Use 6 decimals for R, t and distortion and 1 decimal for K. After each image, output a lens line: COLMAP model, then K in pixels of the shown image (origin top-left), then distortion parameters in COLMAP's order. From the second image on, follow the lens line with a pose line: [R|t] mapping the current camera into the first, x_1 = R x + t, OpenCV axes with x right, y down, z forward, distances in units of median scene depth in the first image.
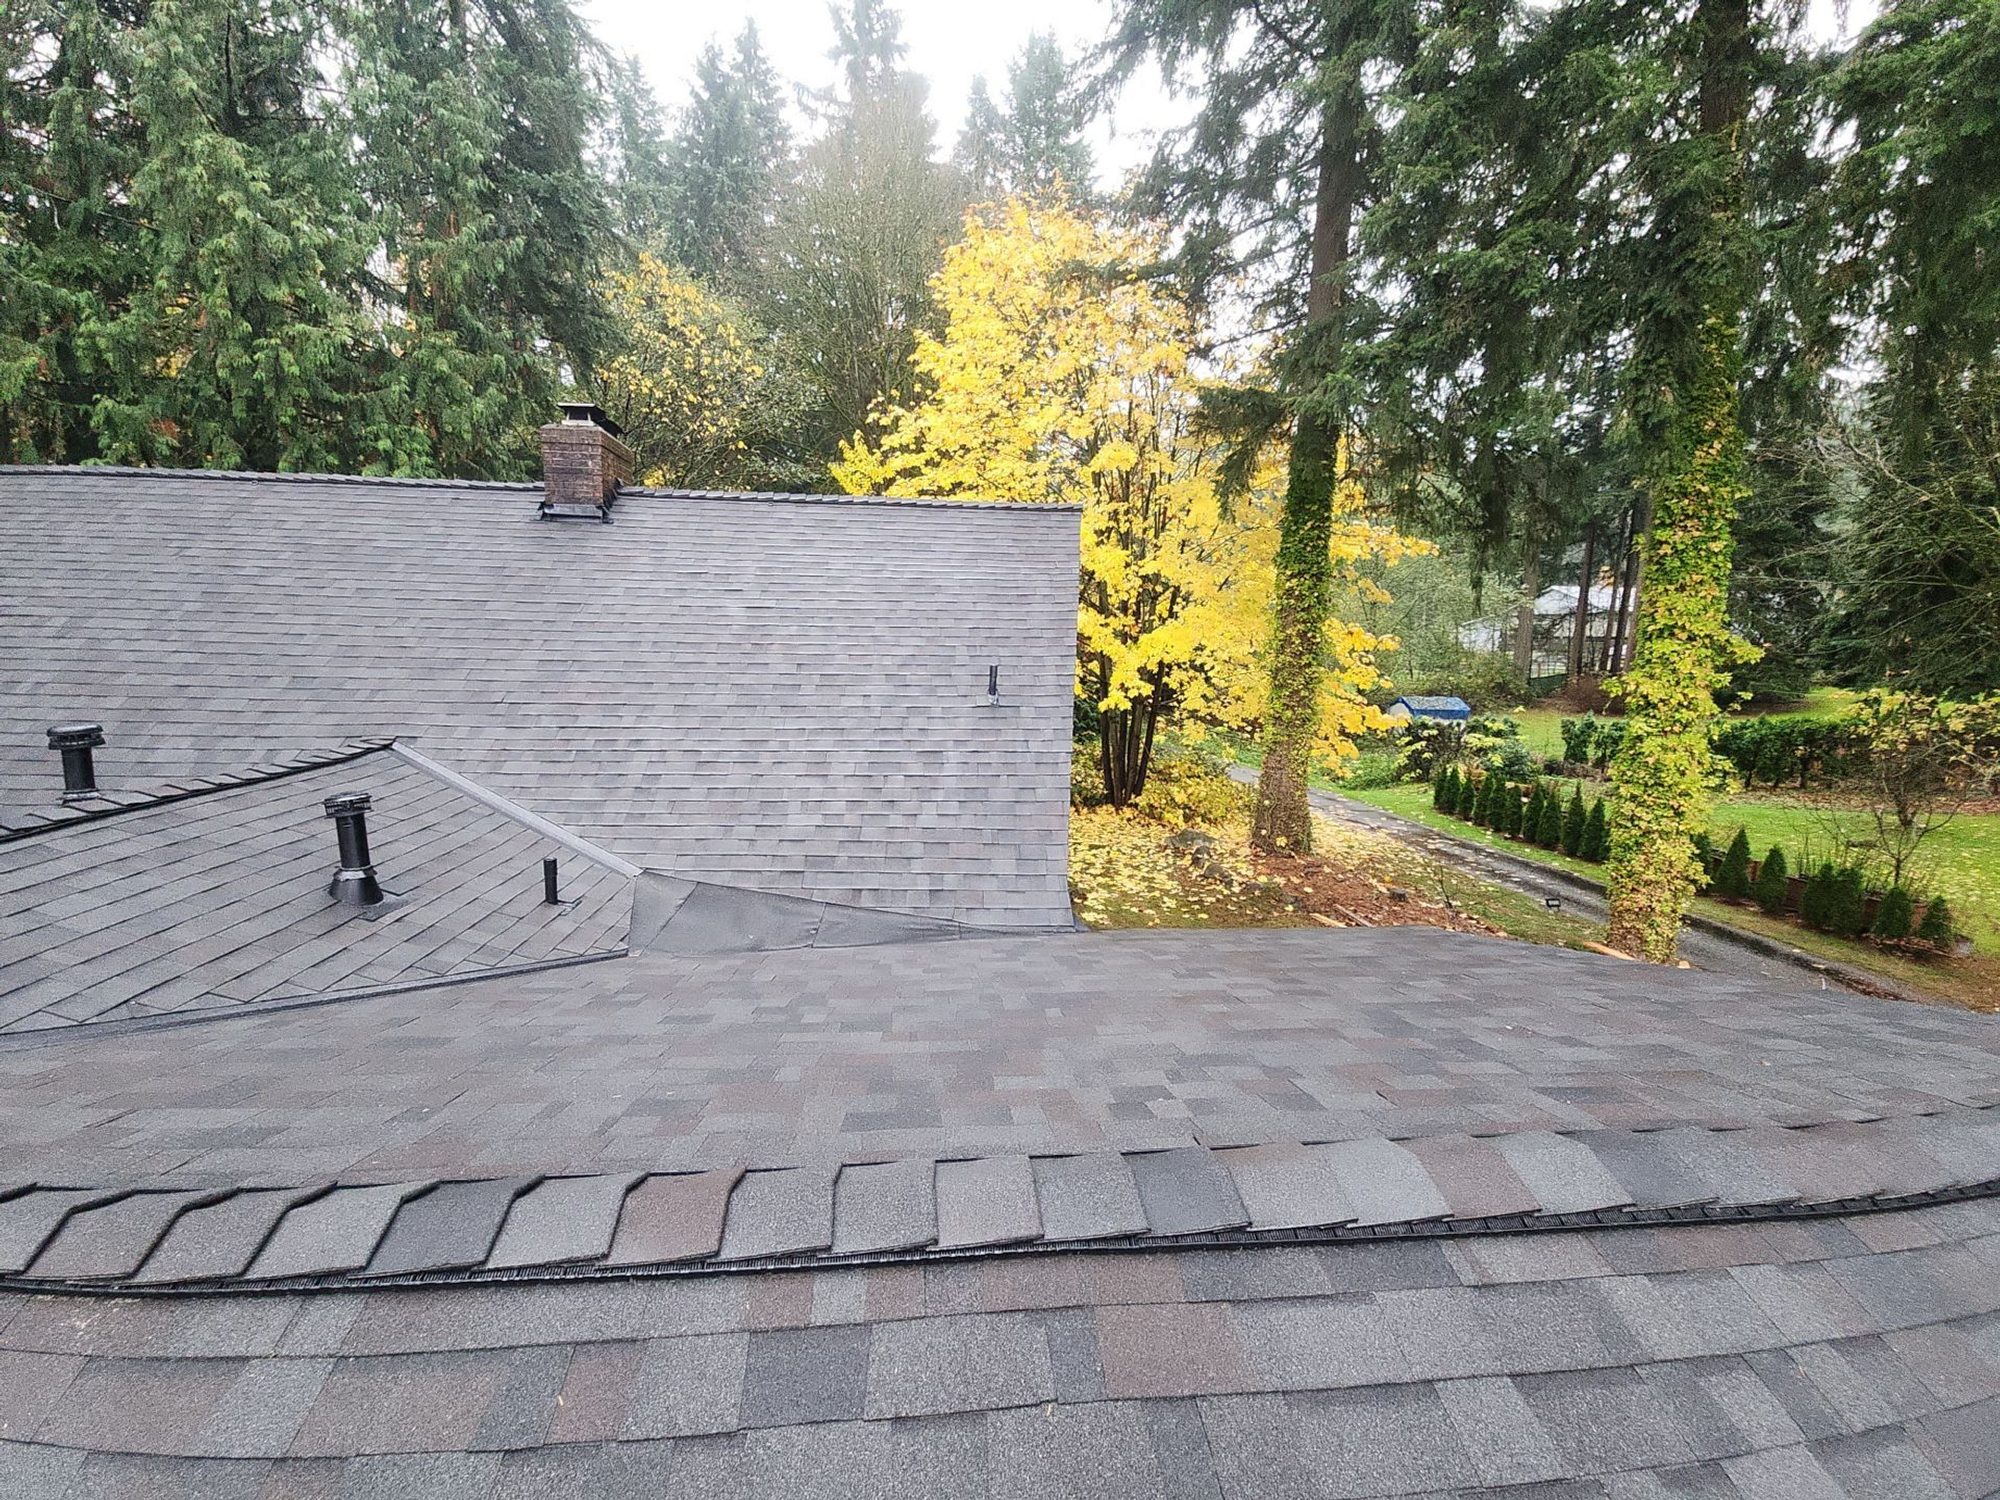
lens RADIAL K [[800.4, 0, 993.6], [0, 800.4, 764.6], [0, 0, 1]] dist [0.001405, -0.003450]
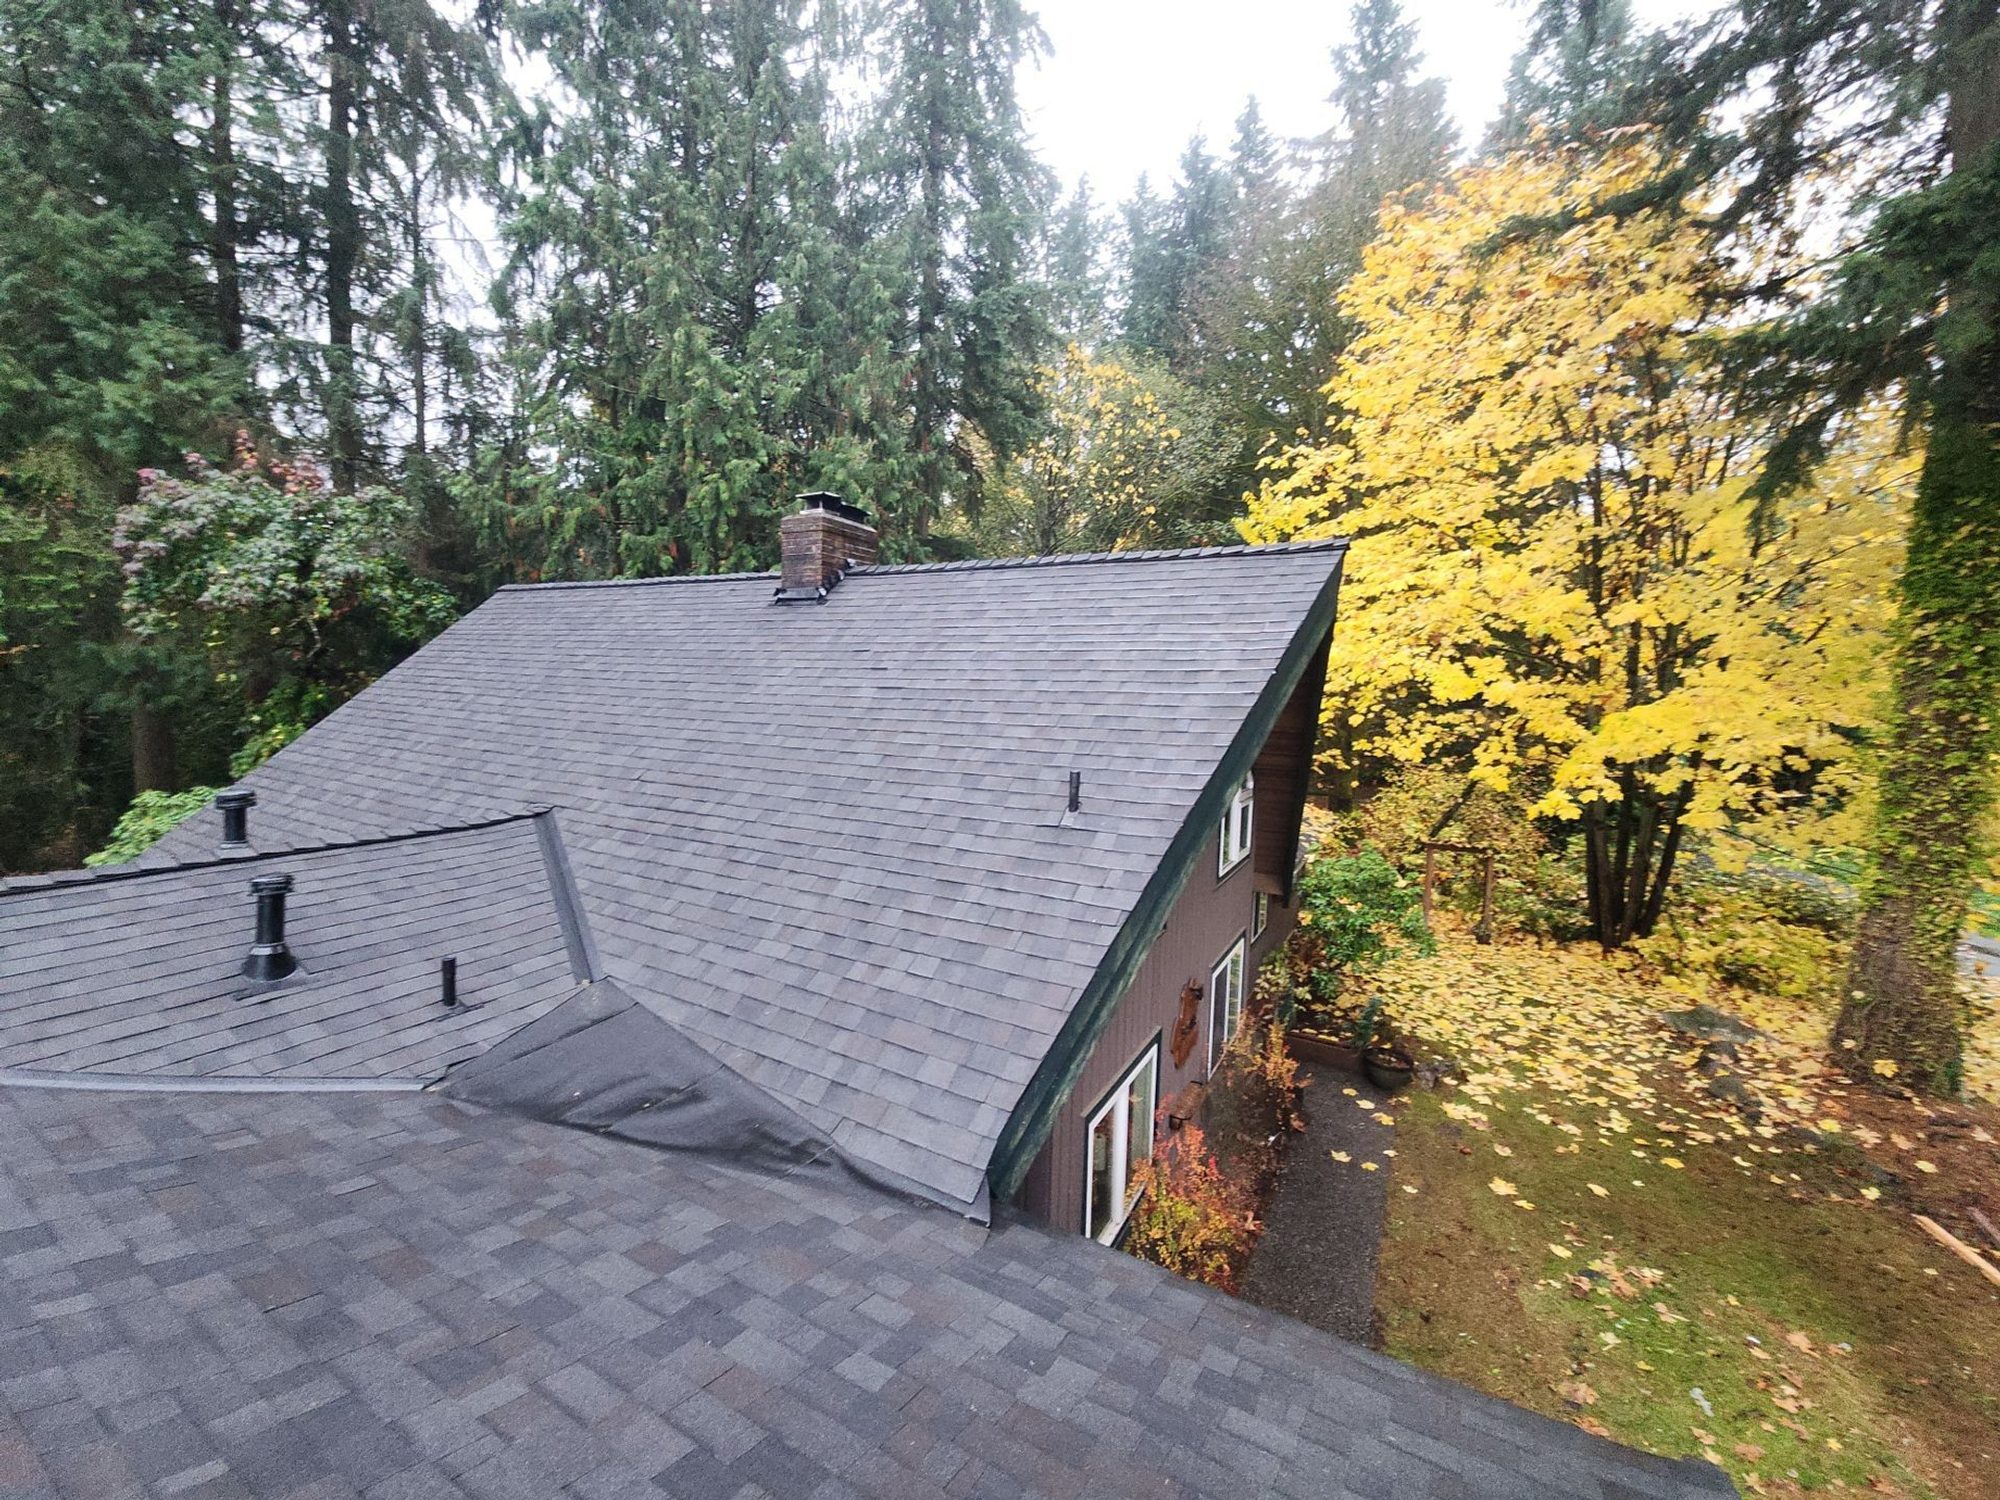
lens RADIAL K [[796.6, 0, 994.0], [0, 796.6, 762.6], [0, 0, 1]] dist [0.028209, -0.019520]
pose [[0.826685, 0.056456, -0.559825, 0.131728], [-0.097447, 0.994284, -0.043630, -0.035063], [0.554162, 0.090621, 0.827461, 0.134569]]
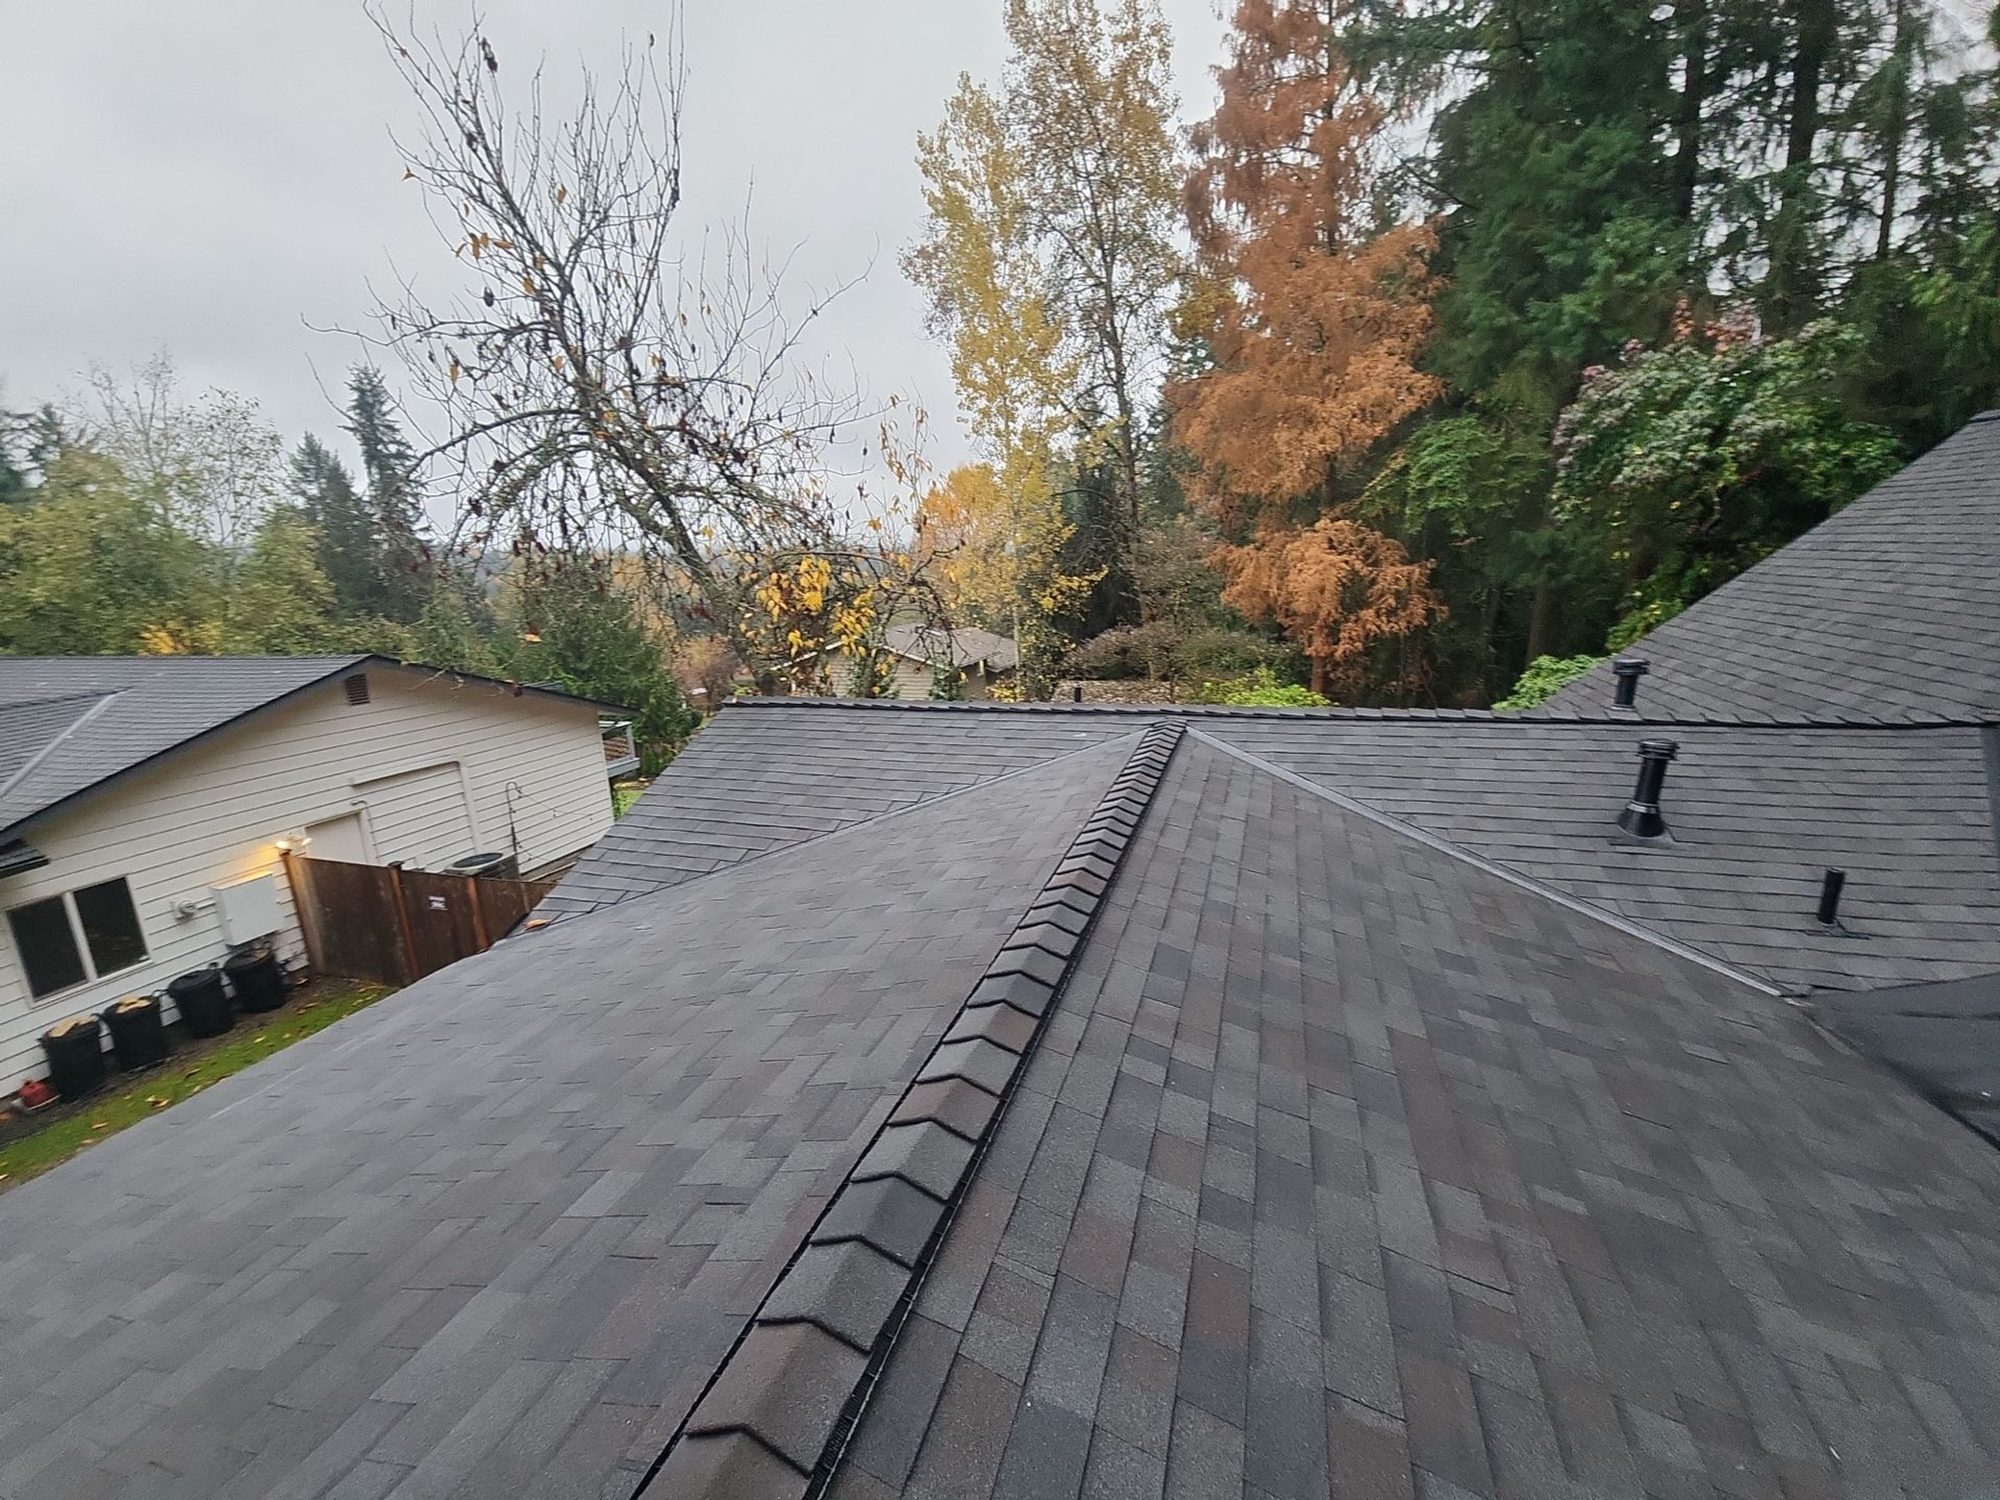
lens RADIAL K [[796.6, 0, 994.0], [0, 796.6, 762.6], [0, 0, 1]] dist [0.028209, -0.019520]
pose [[-0.399915, 0.208958, -0.892415, 0.131989], [-0.114099, 0.954741, 0.274683, -0.030169], [0.909422, 0.211674, -0.357974, 0.118465]]
